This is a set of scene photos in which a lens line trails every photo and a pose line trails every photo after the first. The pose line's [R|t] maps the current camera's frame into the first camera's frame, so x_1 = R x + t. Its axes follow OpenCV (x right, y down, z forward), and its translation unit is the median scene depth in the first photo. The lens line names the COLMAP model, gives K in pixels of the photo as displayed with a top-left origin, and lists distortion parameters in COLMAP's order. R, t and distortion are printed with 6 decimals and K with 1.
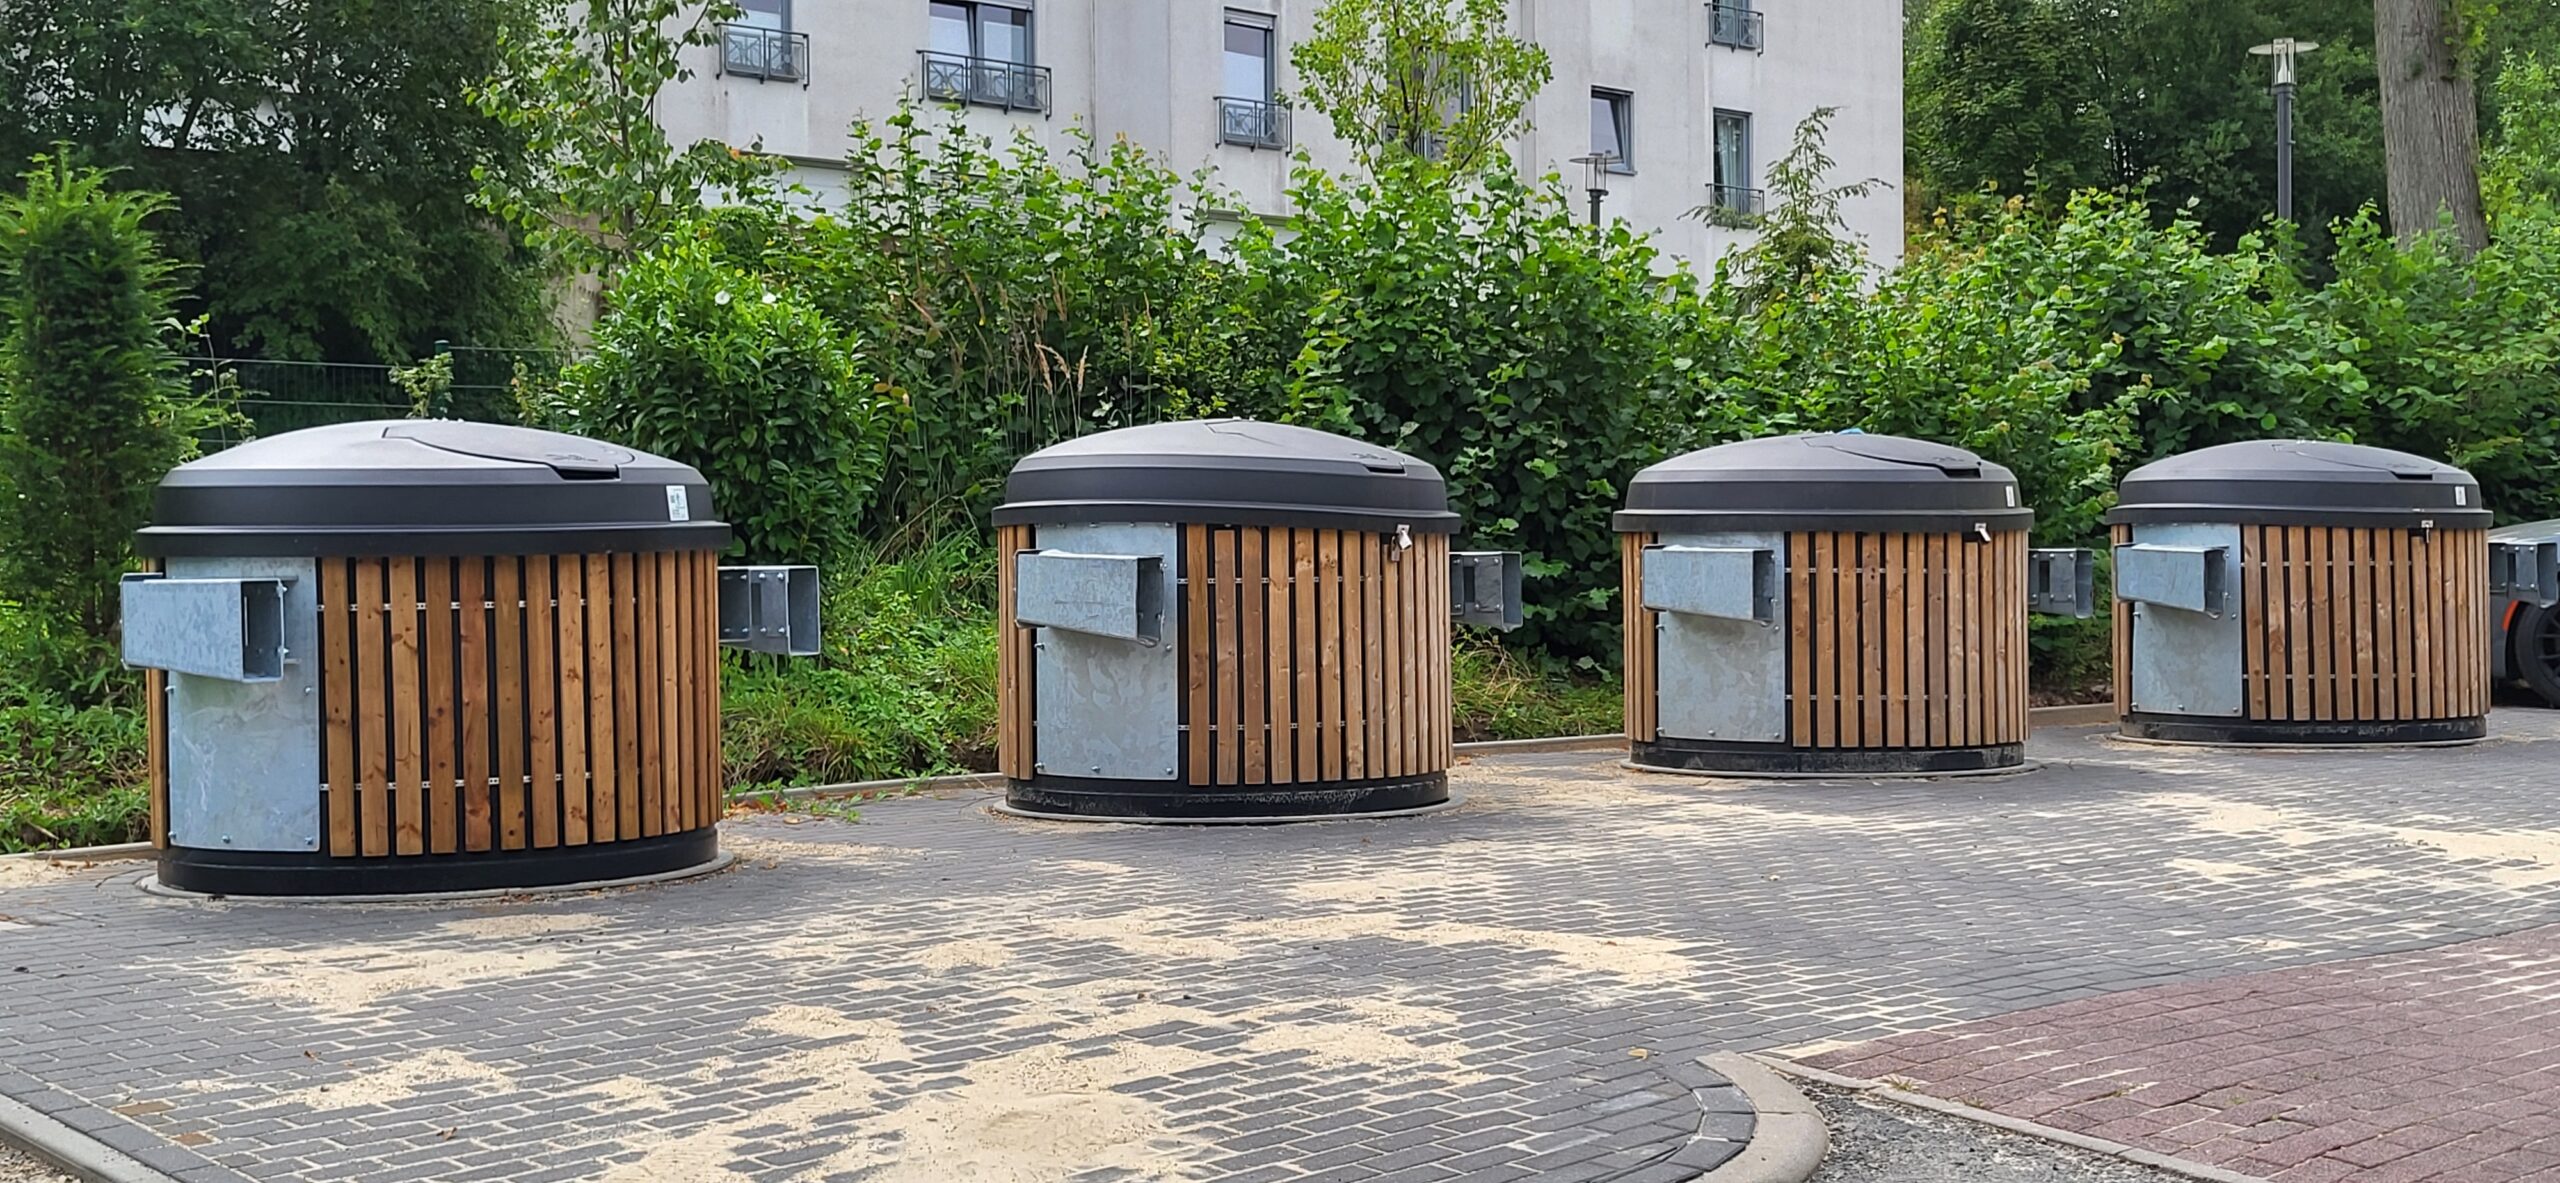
lens RADIAL K [[3108.1, 0, 1280.0], [0, 3108.1, 591.5], [0, 0, 1]] dist [0.019814, 0.025132]
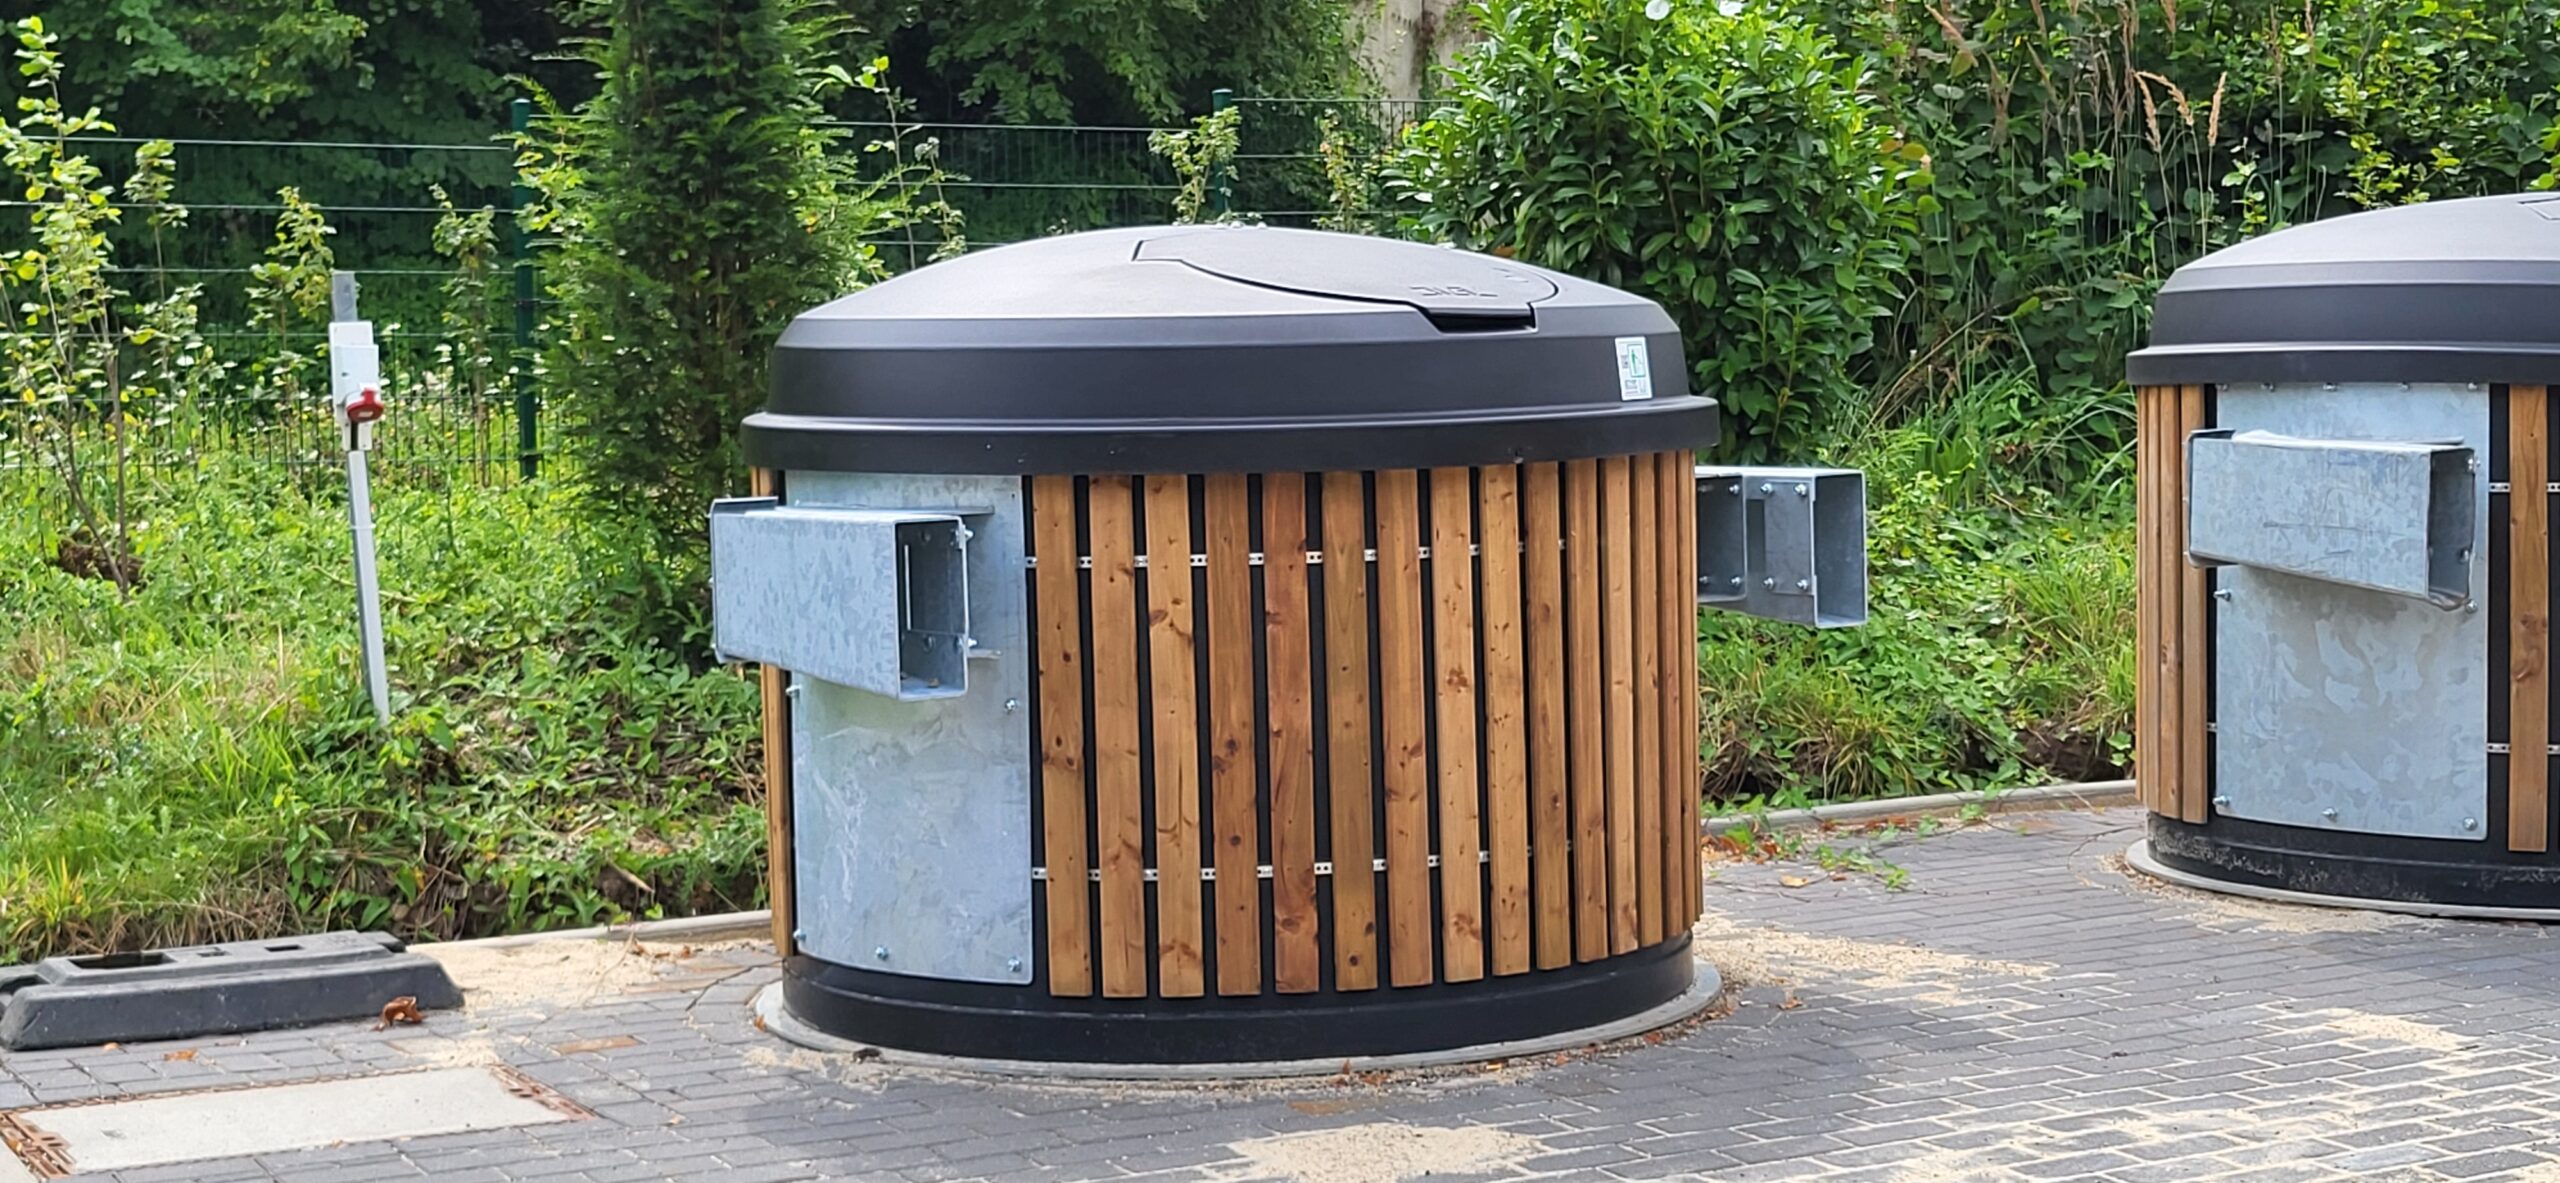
lens RADIAL K [[3108.1, 0, 1280.0], [0, 3108.1, 591.5], [0, 0, 1]] dist [0.019814, 0.025132]
pose [[0.971049, 0.015818, -0.238356, -0.109880], [0.003865, 0.996634, 0.081884, -0.031464], [0.238849, -0.080435, 0.967720, 0.395619]]
